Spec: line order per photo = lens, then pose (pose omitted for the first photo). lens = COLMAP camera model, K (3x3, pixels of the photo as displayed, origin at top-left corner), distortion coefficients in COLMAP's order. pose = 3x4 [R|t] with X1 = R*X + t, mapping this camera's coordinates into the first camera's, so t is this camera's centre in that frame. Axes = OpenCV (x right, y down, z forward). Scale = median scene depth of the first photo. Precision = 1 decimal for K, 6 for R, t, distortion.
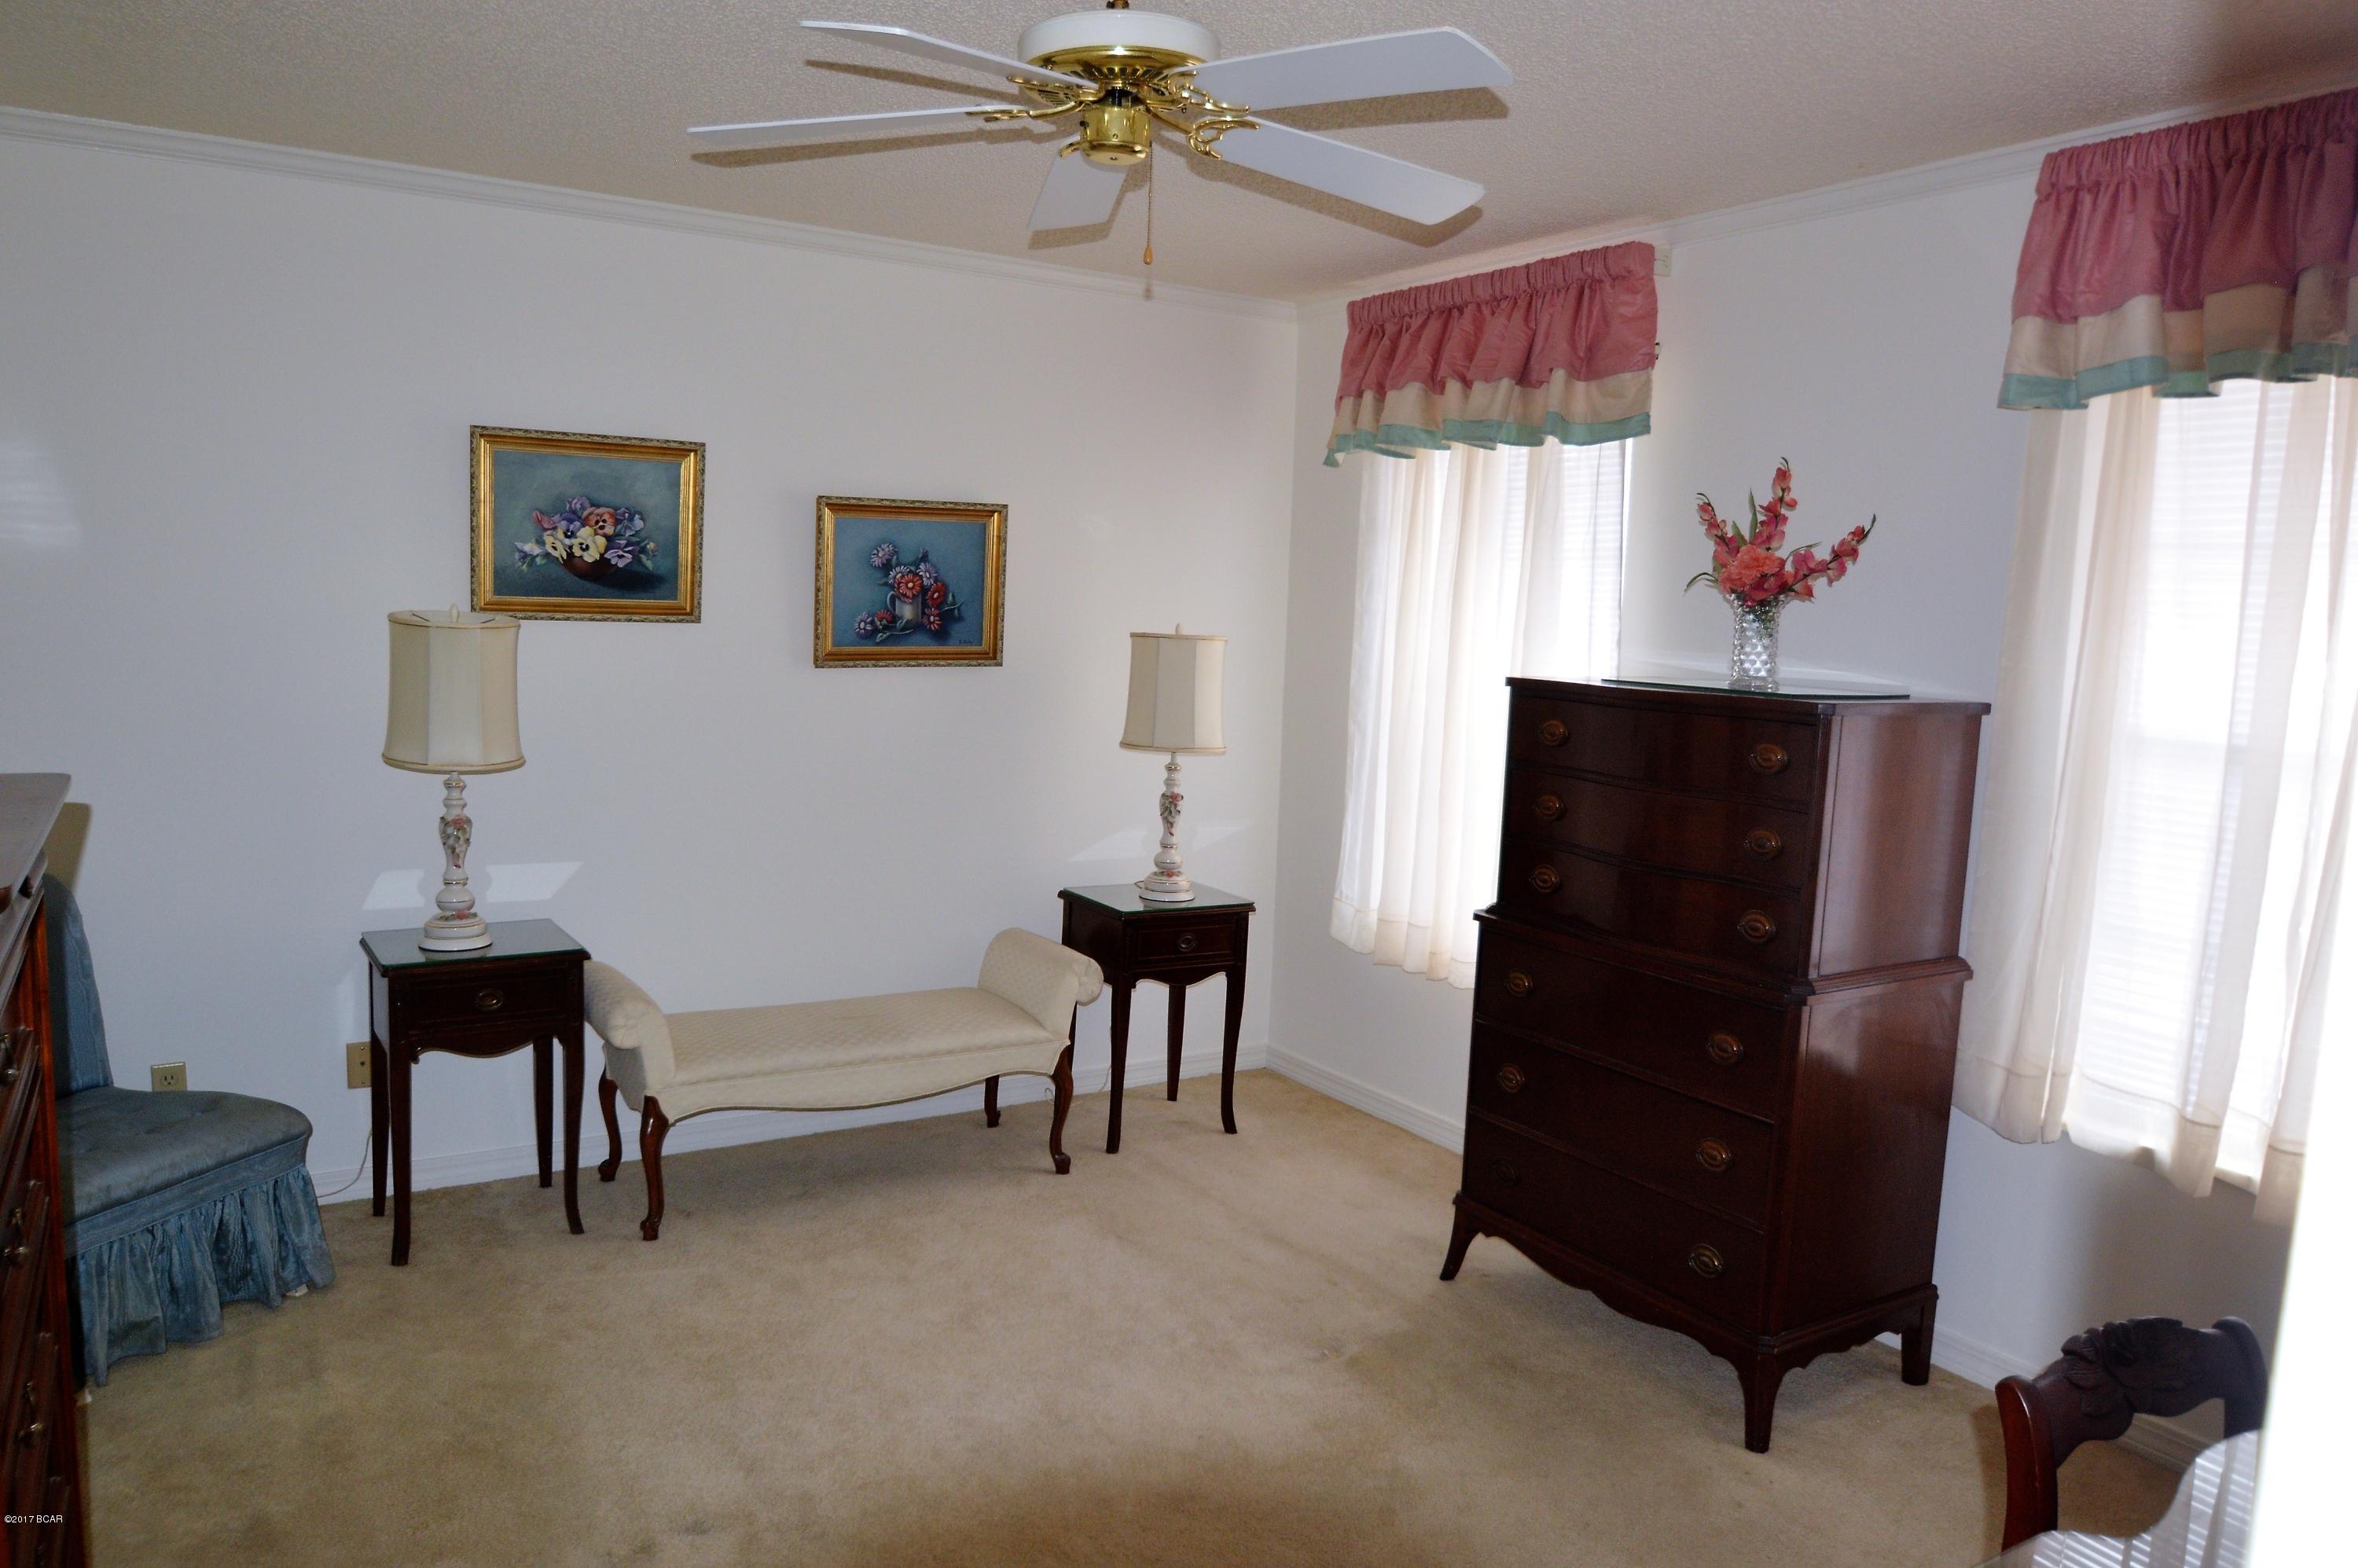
lens RADIAL K [[1604.7, 0, 1177.2], [0, 1604.7, 801.4], [0, 0, 1]] dist [-0.038932, 0.004563]
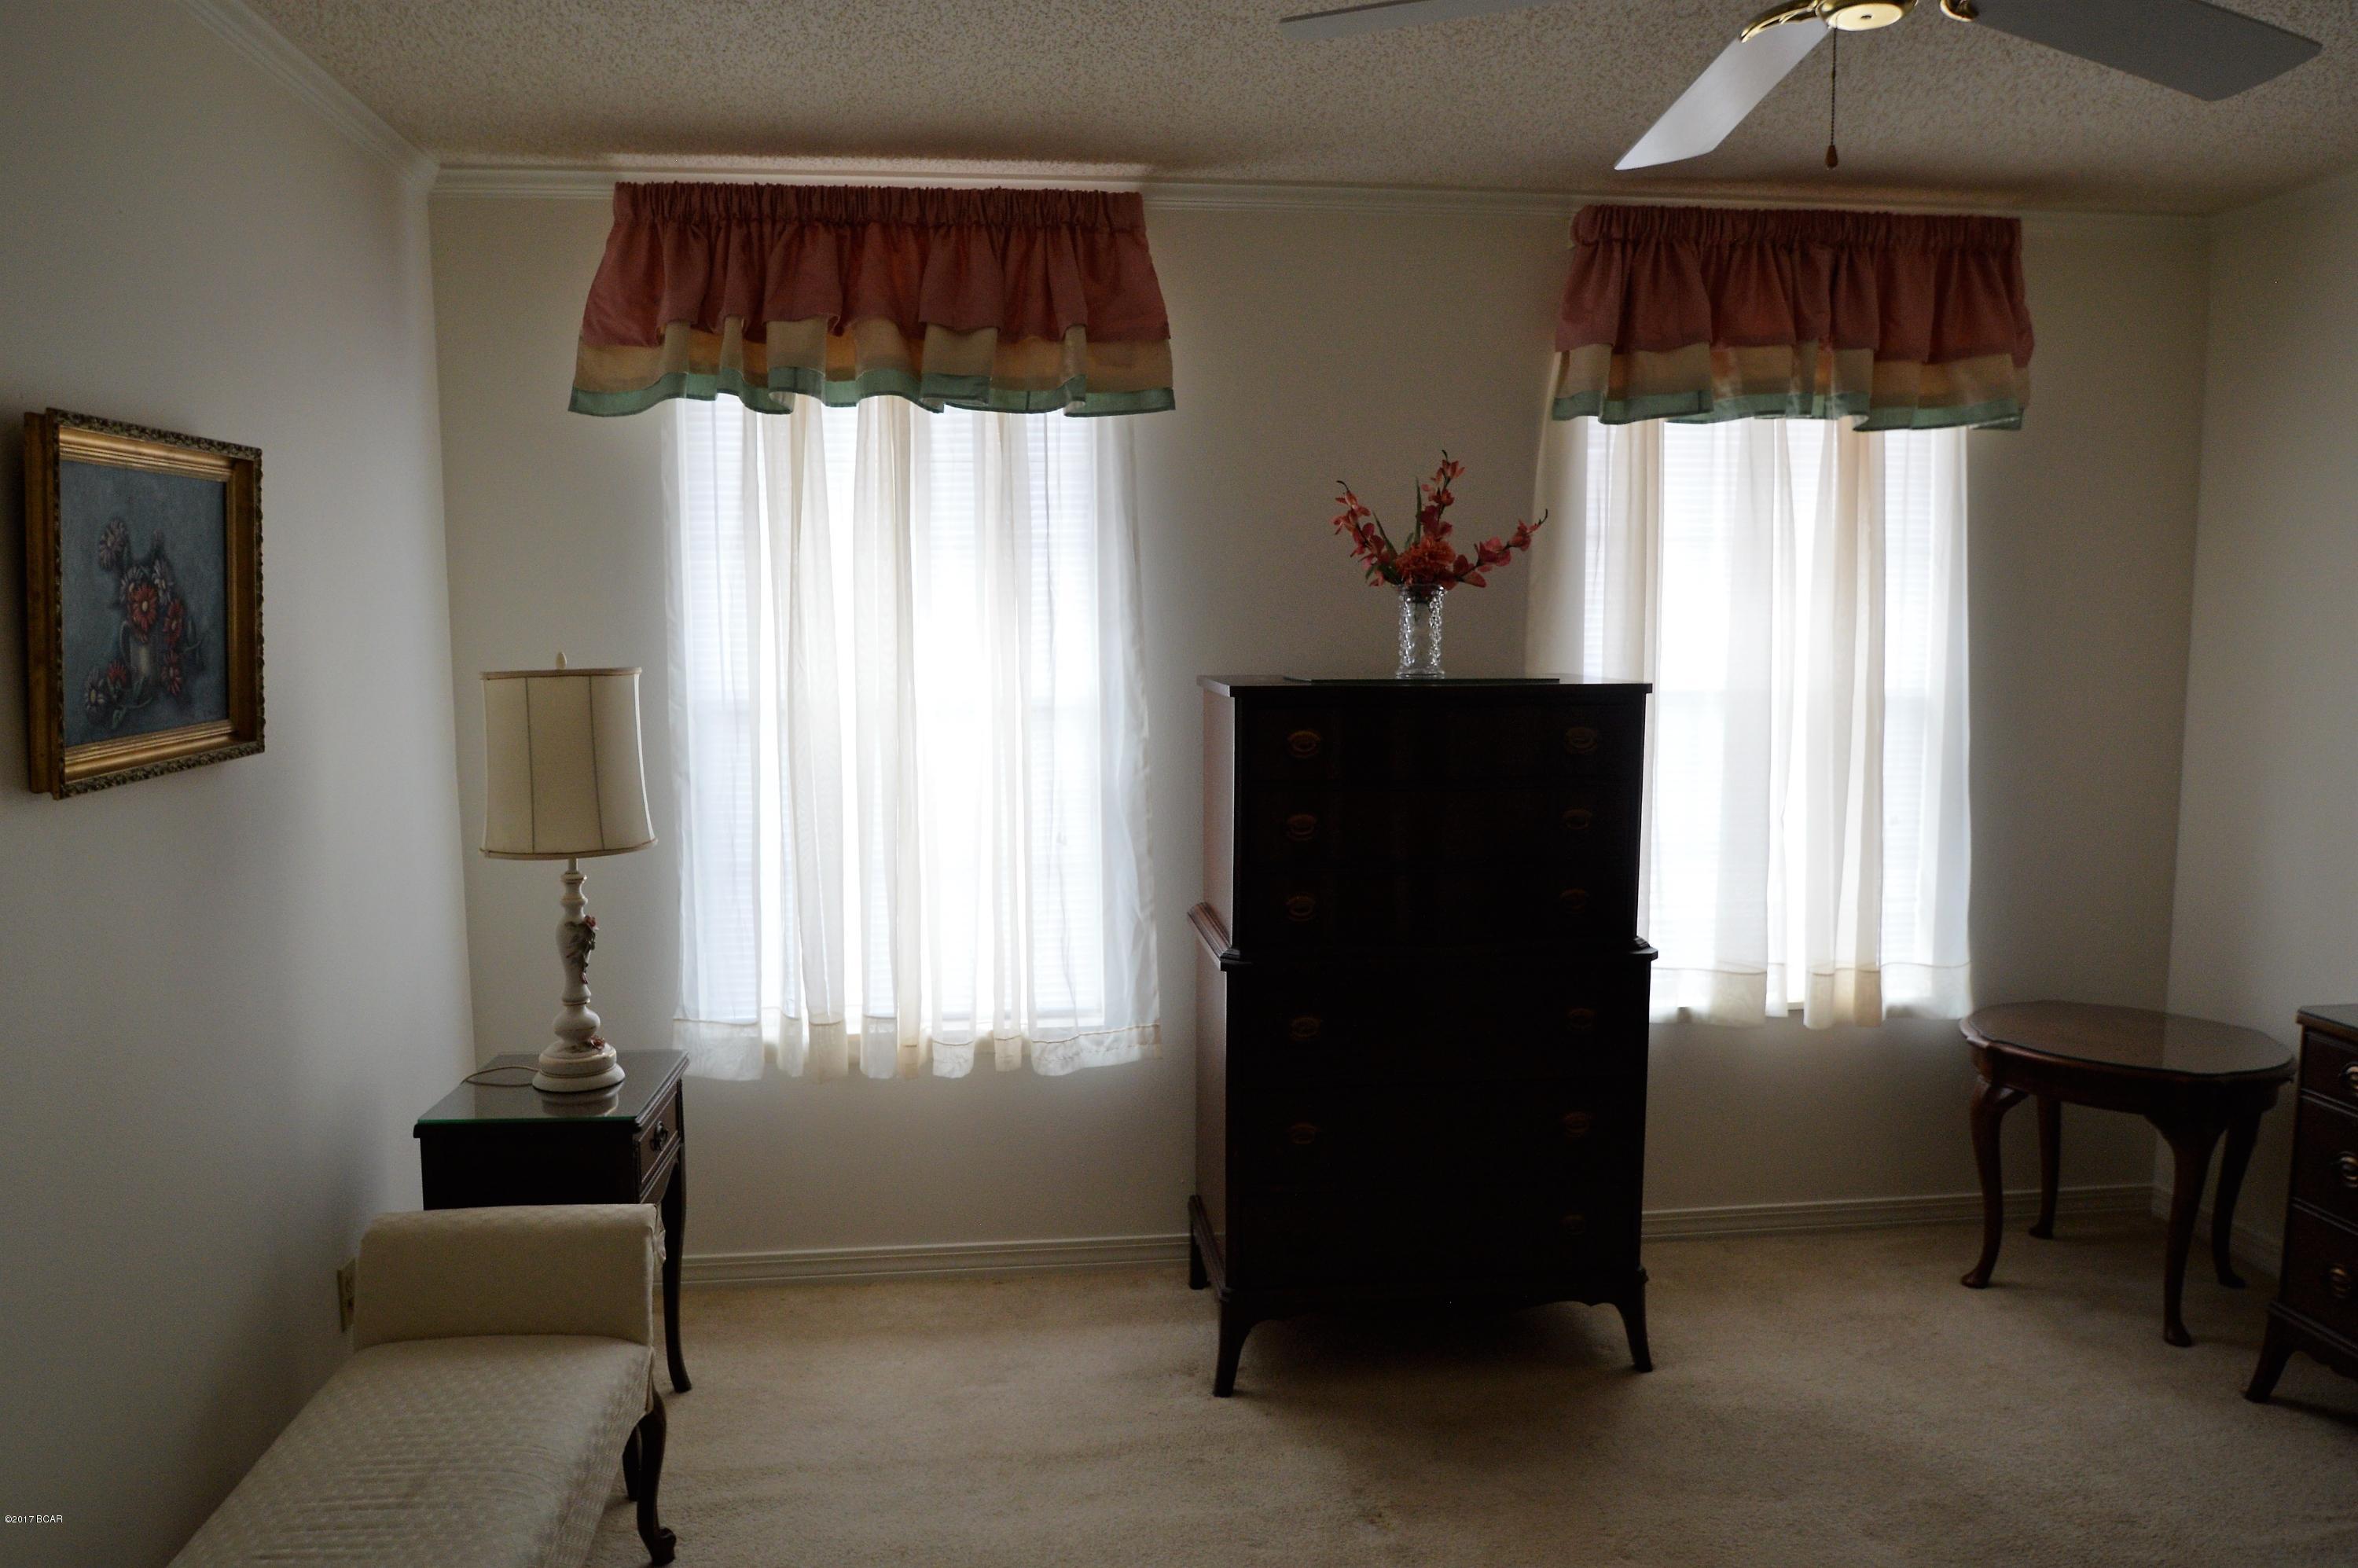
lens RADIAL K [[1604.7, 0, 1158.1], [0, 1604.7, 798.6], [0, 0, 1]] dist [-0.038932, 0.004563]
pose [[0.434342, -0.139745, 0.889842, -0.516073], [0.129421, 0.987324, 0.091882, -0.090600], [-0.891402, 0.075256, 0.446922, 0.574658]]
